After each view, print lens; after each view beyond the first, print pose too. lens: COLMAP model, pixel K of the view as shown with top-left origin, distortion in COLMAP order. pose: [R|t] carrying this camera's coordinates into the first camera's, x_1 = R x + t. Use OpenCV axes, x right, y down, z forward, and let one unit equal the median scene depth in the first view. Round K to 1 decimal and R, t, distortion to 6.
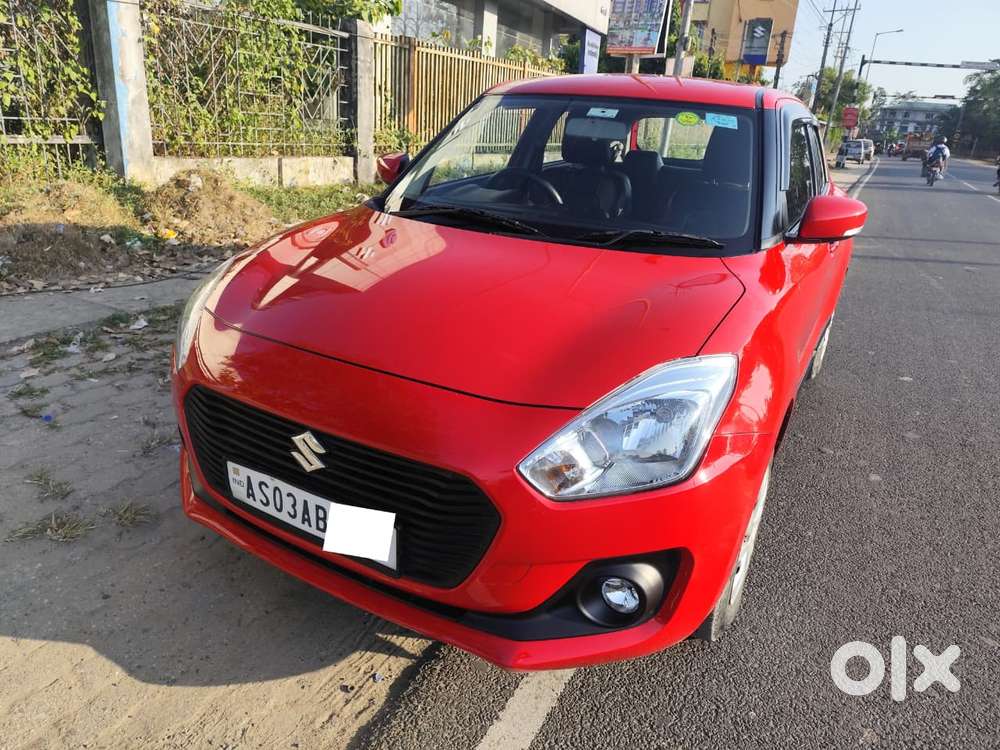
lens RADIAL K [[683.1, 0, 485.7], [0, 683.1, 372.0], [0, 0, 1]] dist [0.028818, -0.031930]
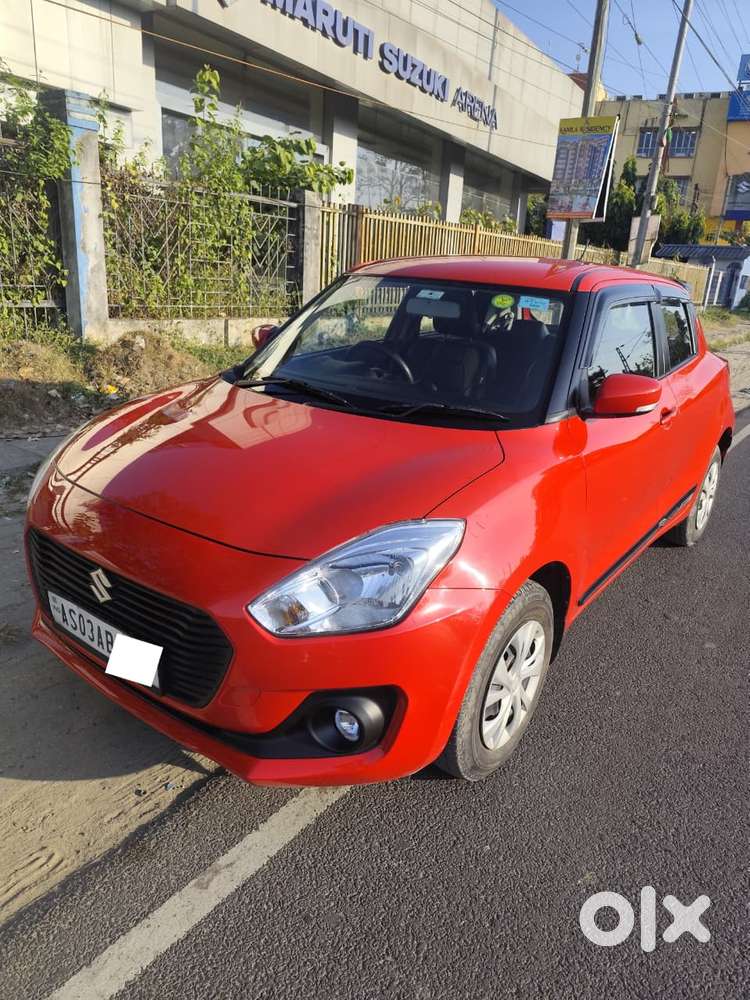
lens RADIAL K [[683.1, 0, 373.7], [0, 683.1, 501.1], [0, 0, 1]] dist [0.028818, -0.031930]
pose [[0.991960, 0.037275, -0.120935, 0.244627], [-0.041445, 0.998624, -0.032145, -0.008473], [0.119570, 0.036898, 0.992140, -0.097002]]
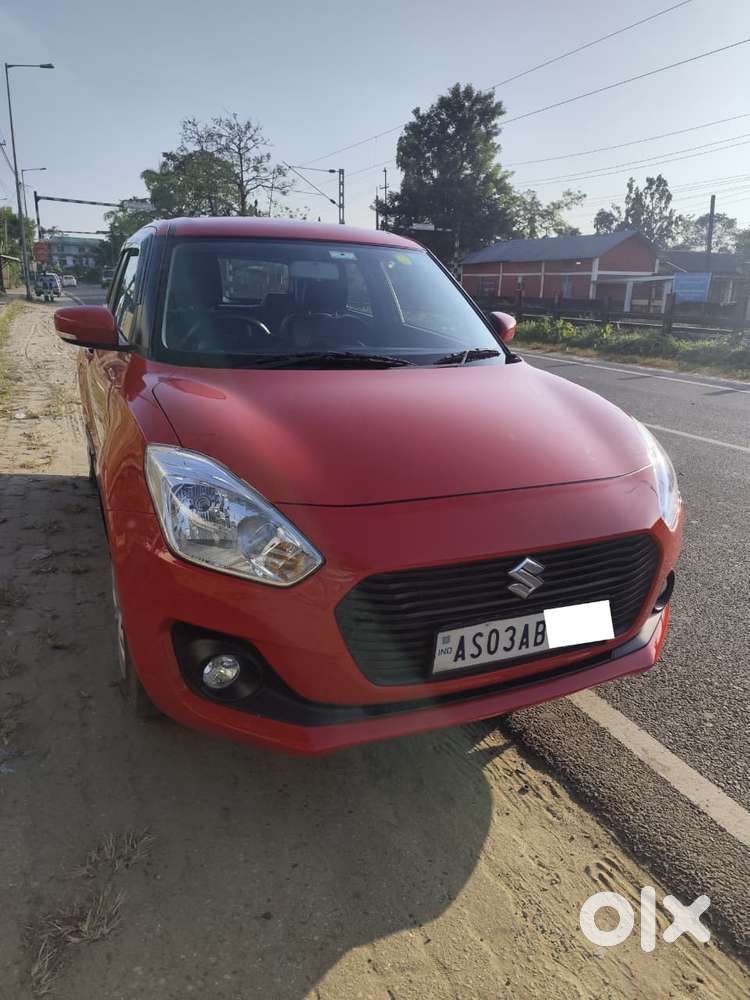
lens RADIAL K [[683.1, 0, 384.7], [0, 683.1, 500.7], [0, 0, 1]] dist [0.028818, -0.031930]
pose [[0.587637, -0.284288, 0.757538, -0.800162], [0.289568, 0.948124, 0.131188, -0.138326], [-0.755535, 0.142268, 0.639474, 0.321928]]
